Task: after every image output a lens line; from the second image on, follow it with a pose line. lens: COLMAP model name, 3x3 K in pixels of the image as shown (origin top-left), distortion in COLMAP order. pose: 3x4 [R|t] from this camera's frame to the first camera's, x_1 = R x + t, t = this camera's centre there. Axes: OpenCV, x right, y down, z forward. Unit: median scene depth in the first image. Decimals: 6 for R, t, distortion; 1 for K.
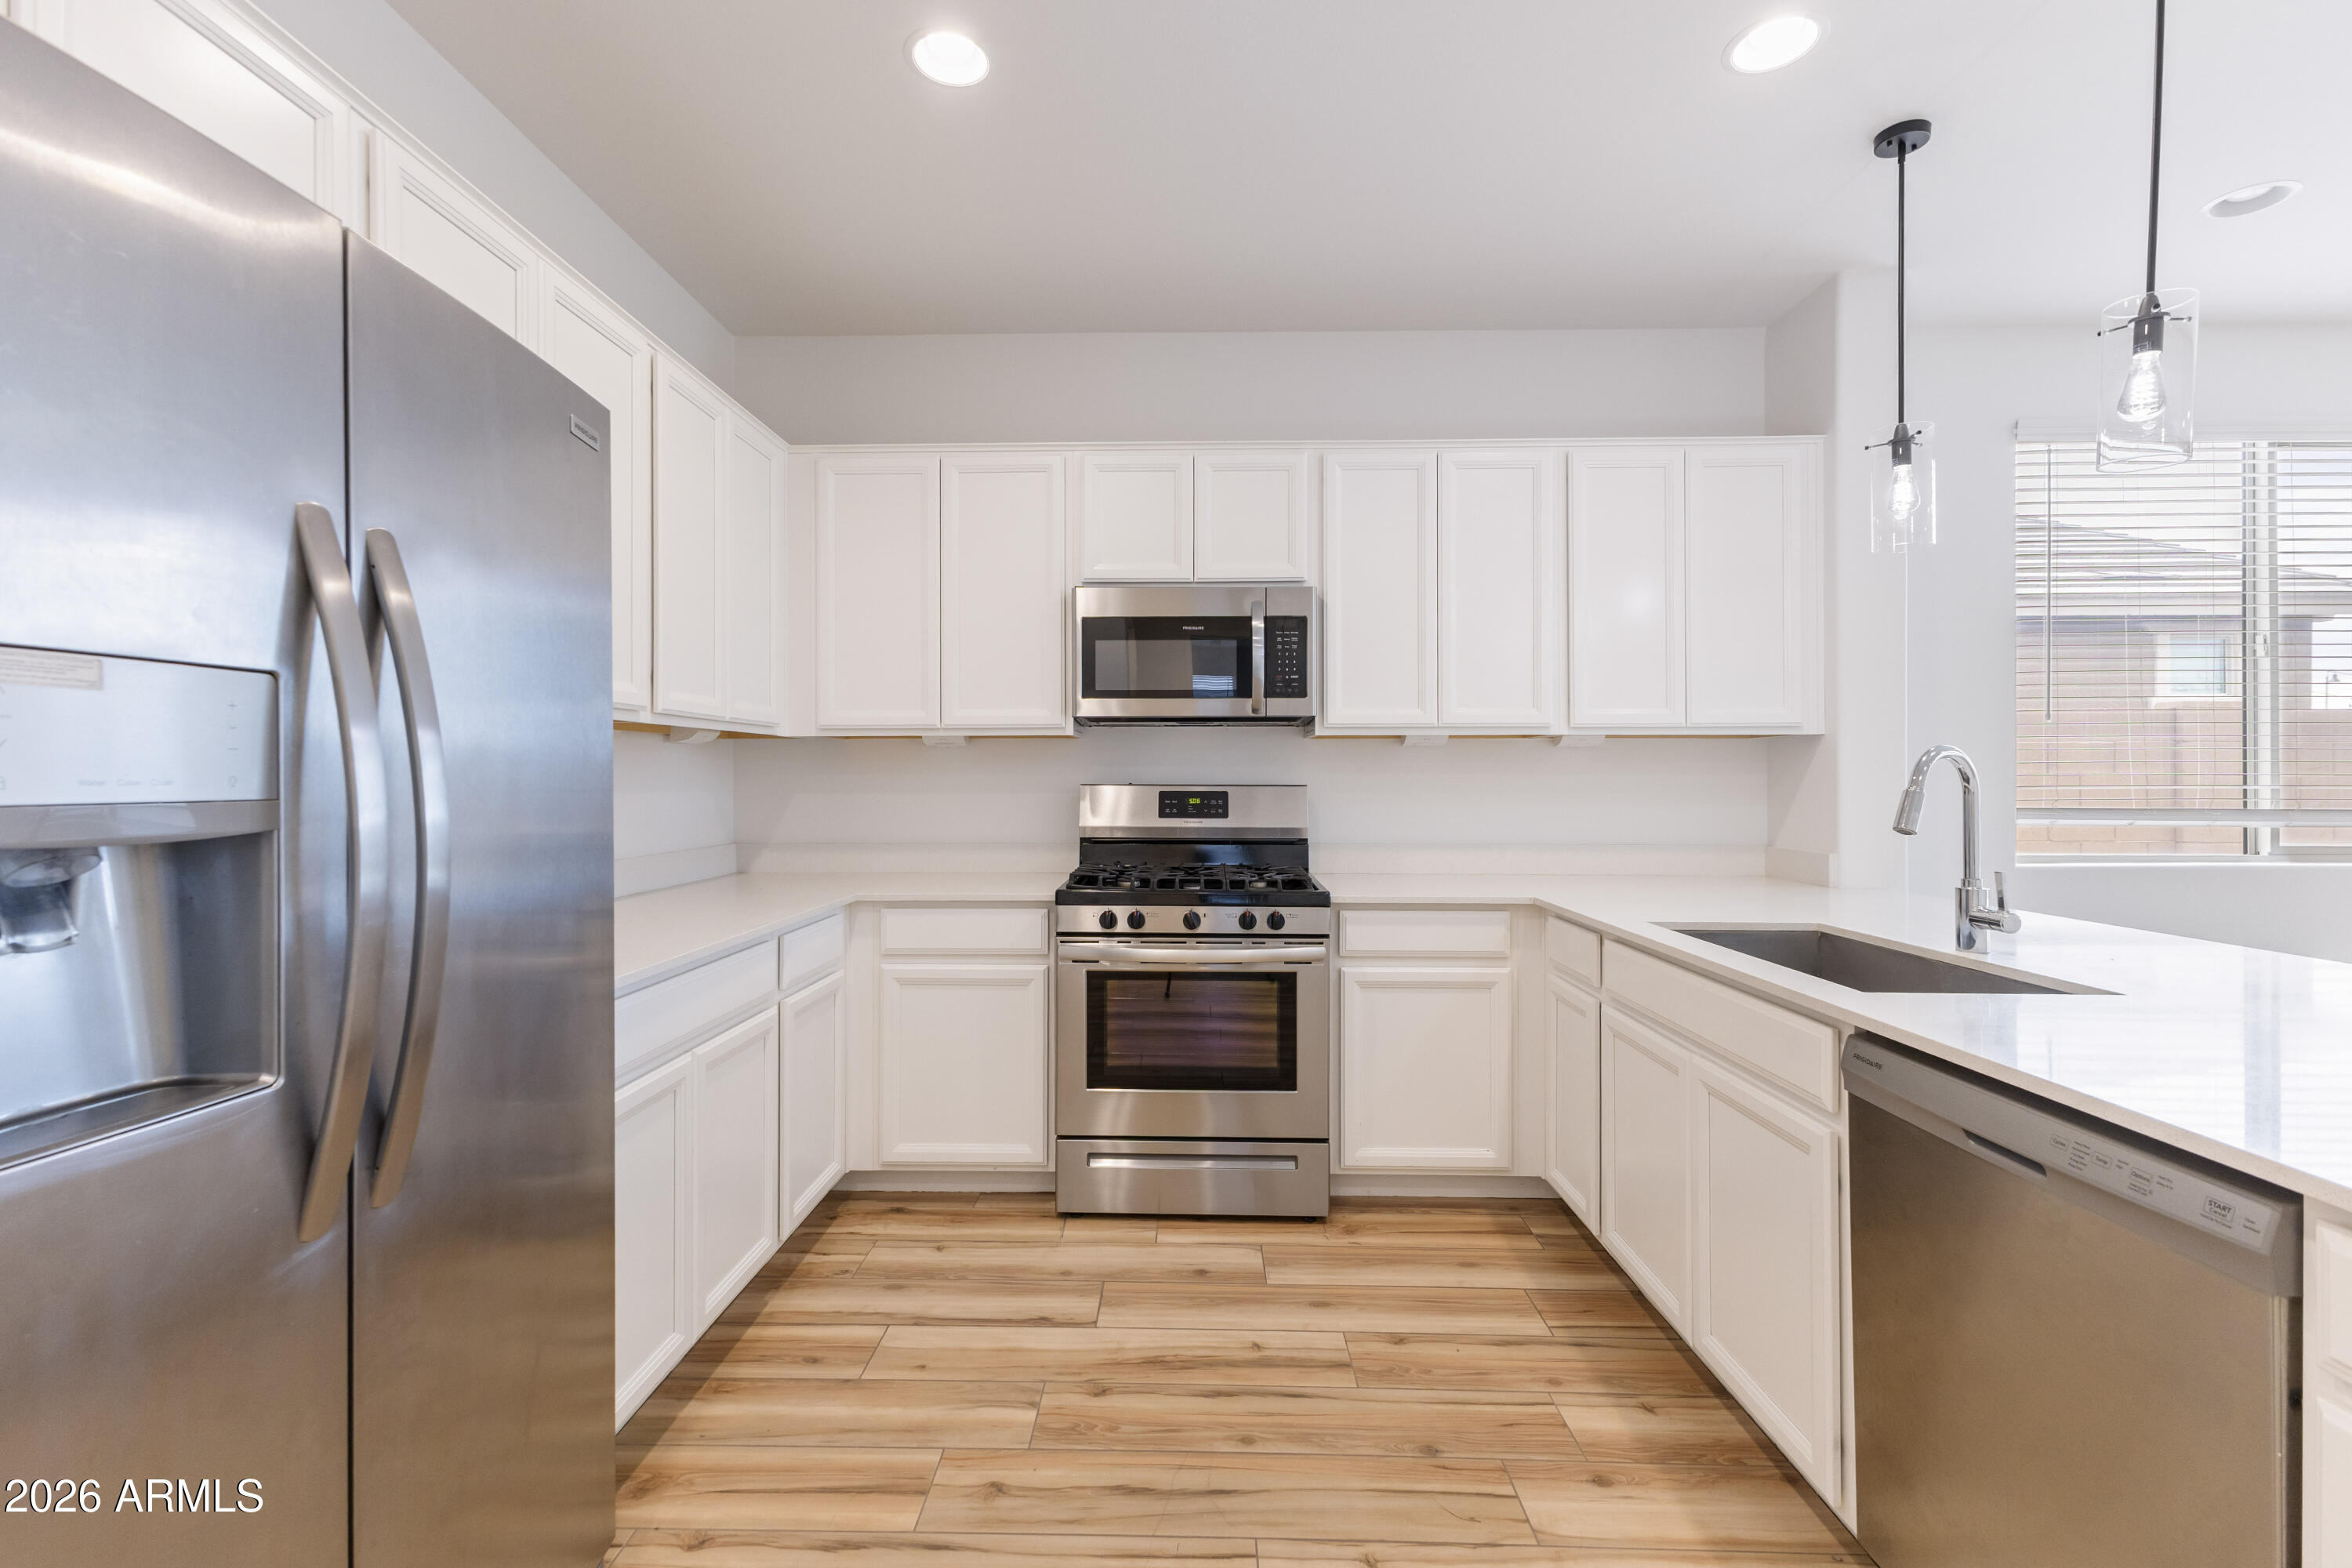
lens RADIAL K [[1018.1, 0, 1176.0], [0, 1018.1, 784.0], [0, 0, 1]] dist [0.002724, 0.000218]
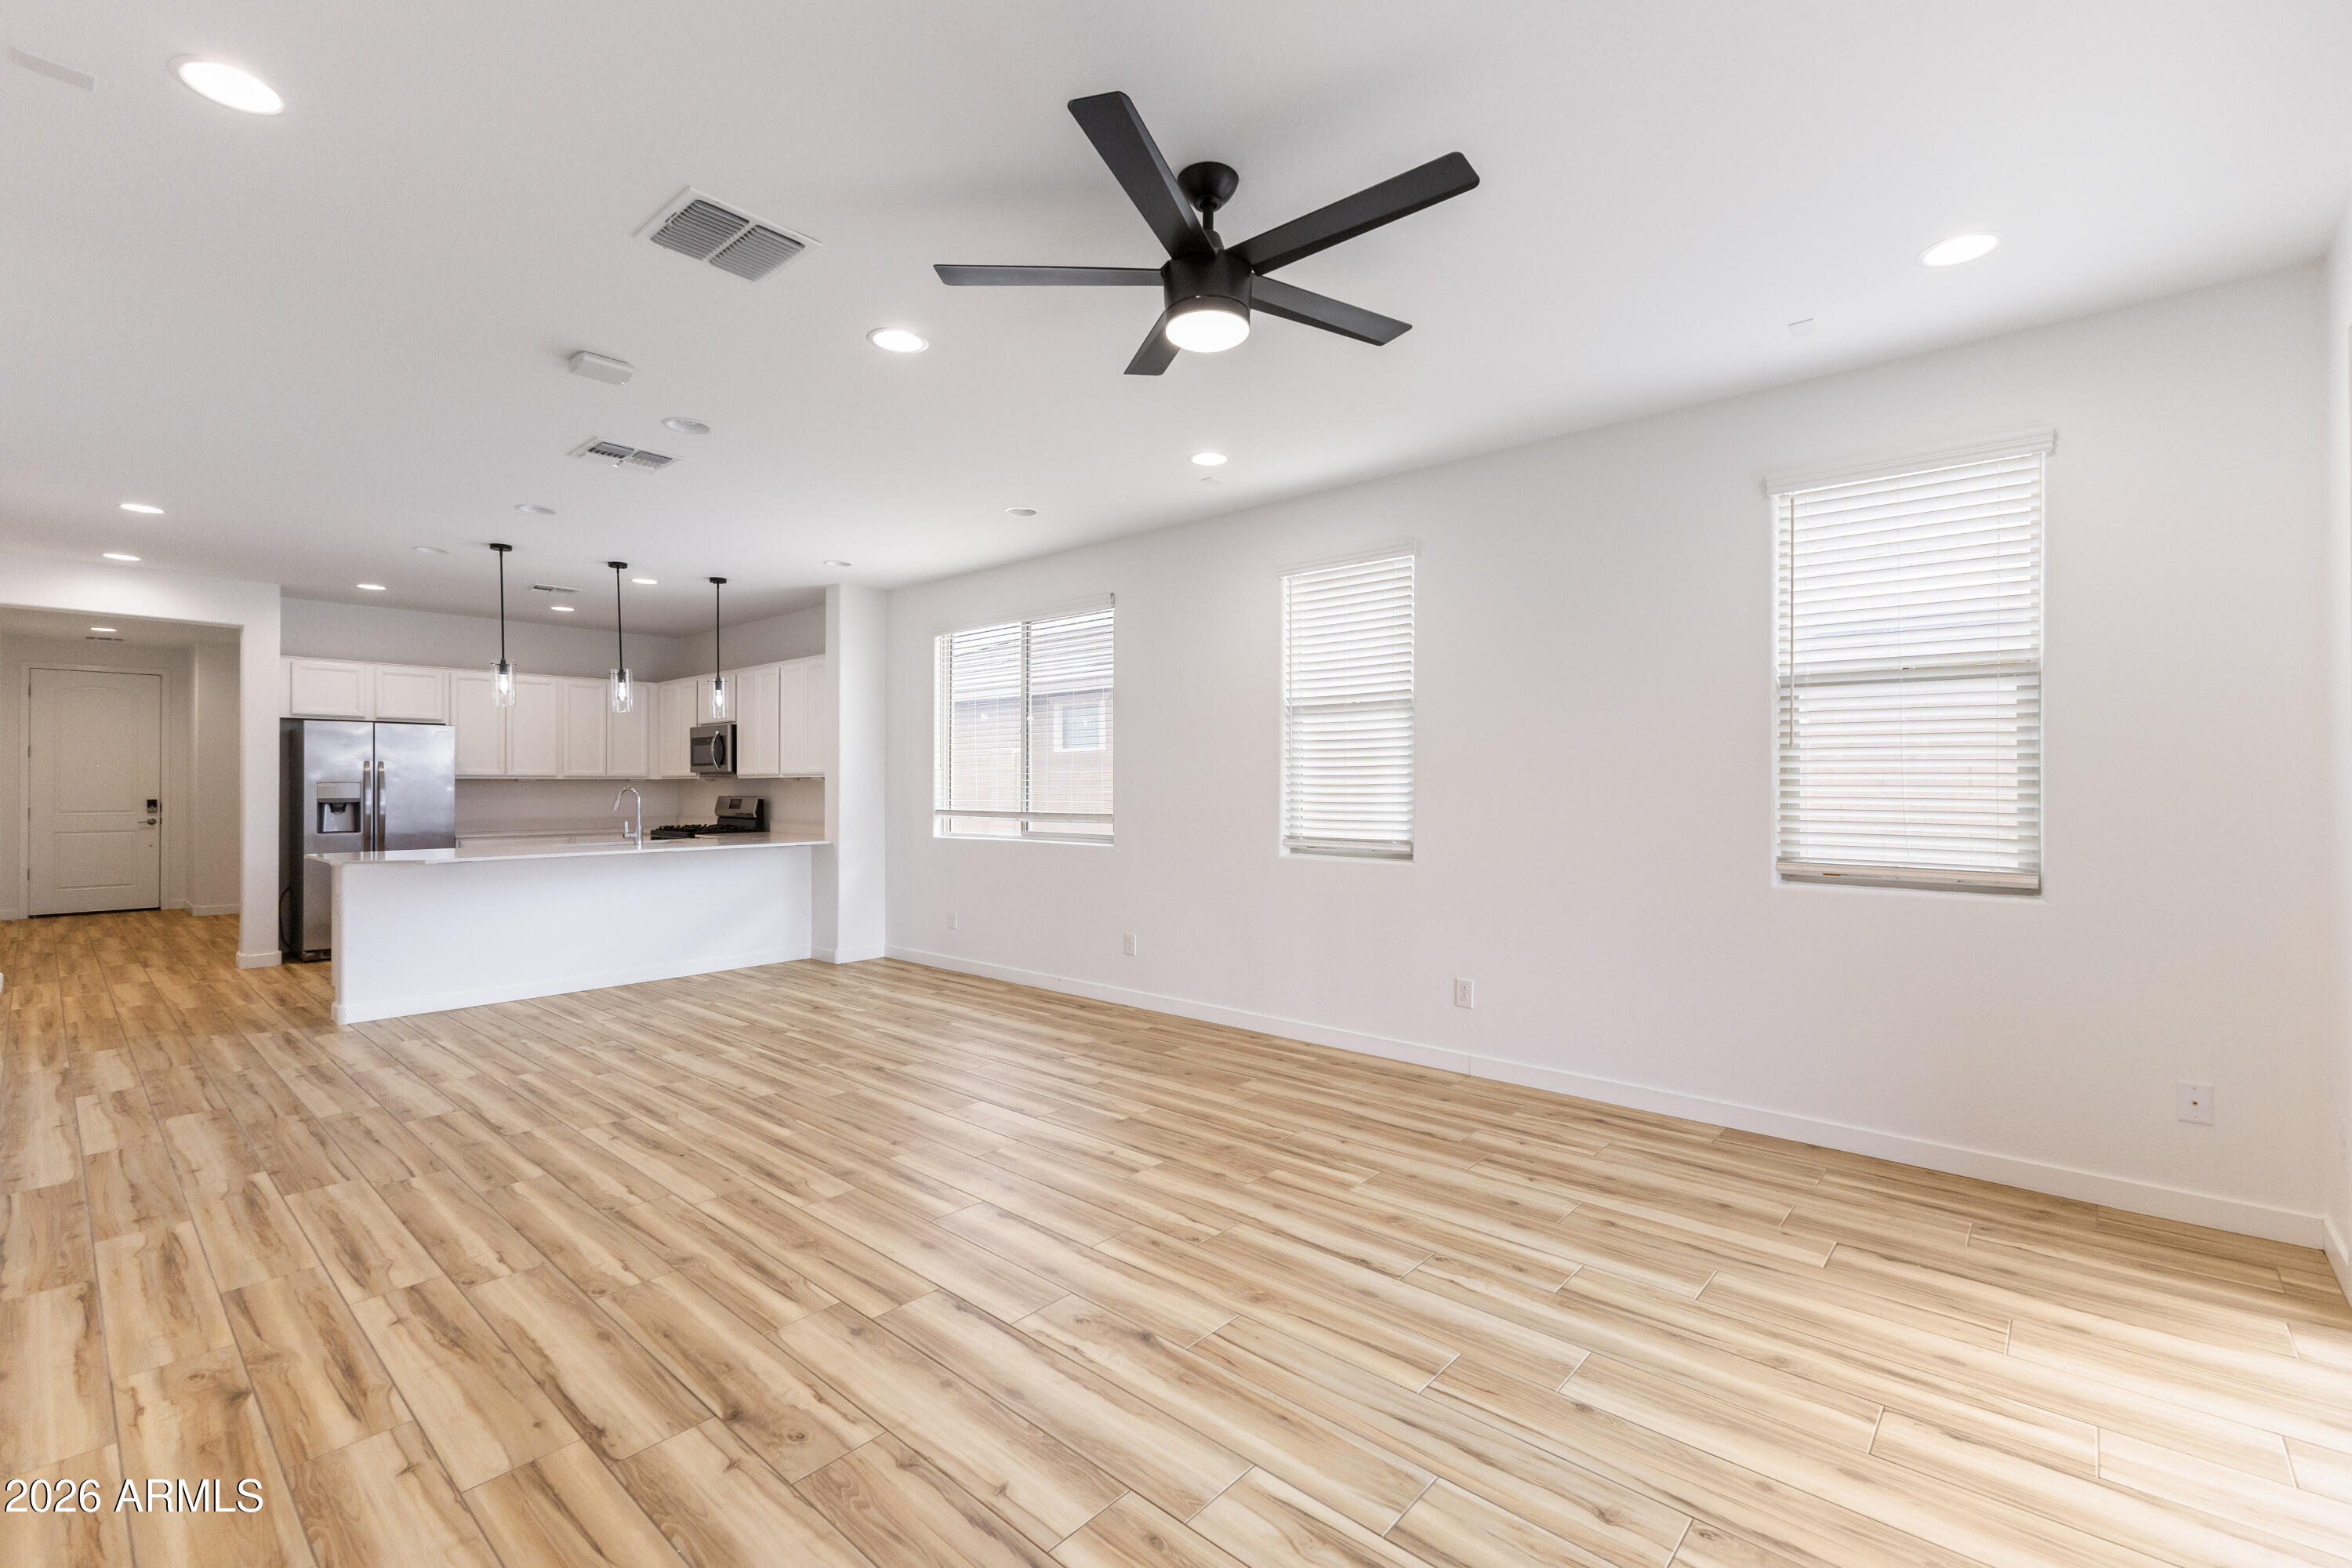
lens RADIAL K [[1018.1, 0, 1176.0], [0, 1018.1, 784.0], [0, 0, 1]] dist [0.002724, 0.000218]
pose [[0.759522, -0.000604, -0.650481, 2.799576], [-0.004787, 0.999967, -0.006517, -0.021303], [0.650463, 0.008064, 0.759495, -0.289820]]
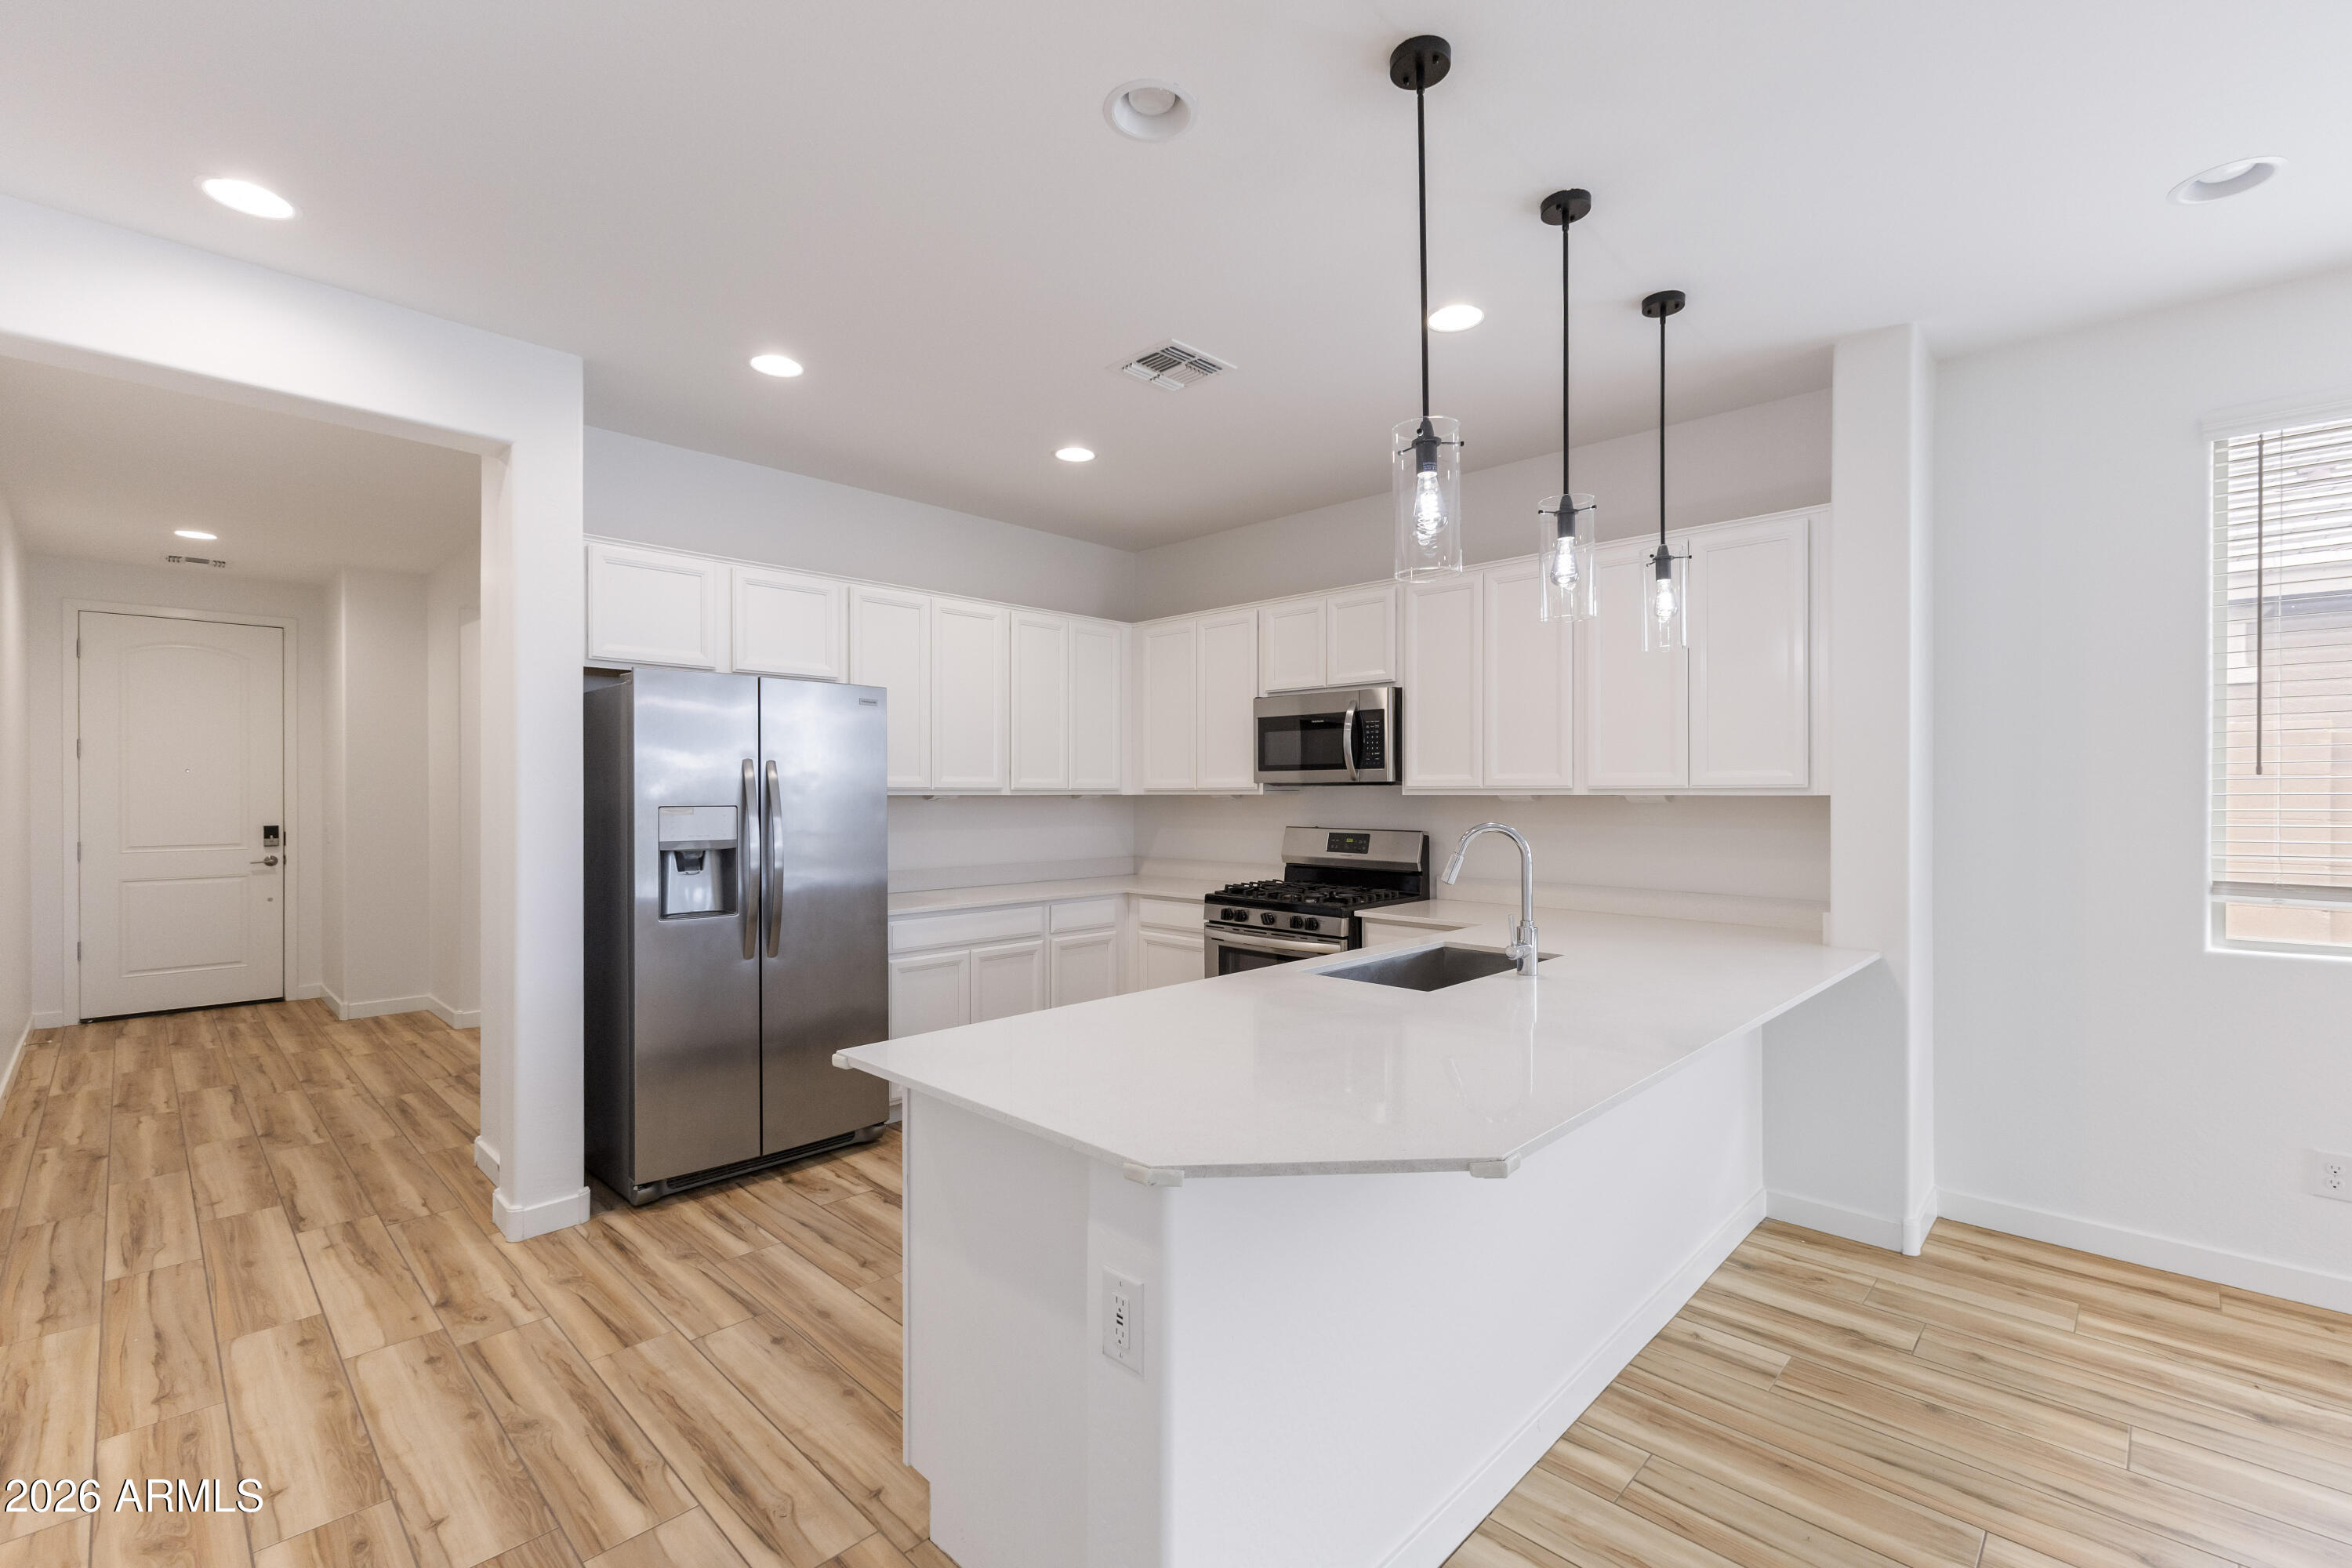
lens RADIAL K [[1019.9, 0, 1164.5], [0, 1019.9, 798.7], [0, 0, 1]] dist [0.010825, -0.000487]
pose [[0.724945, 0.004555, -0.688792, 0.854571], [-0.005136, 0.999986, 0.001208, -0.043605], [0.688788, 0.002662, 0.724958, -0.197370]]
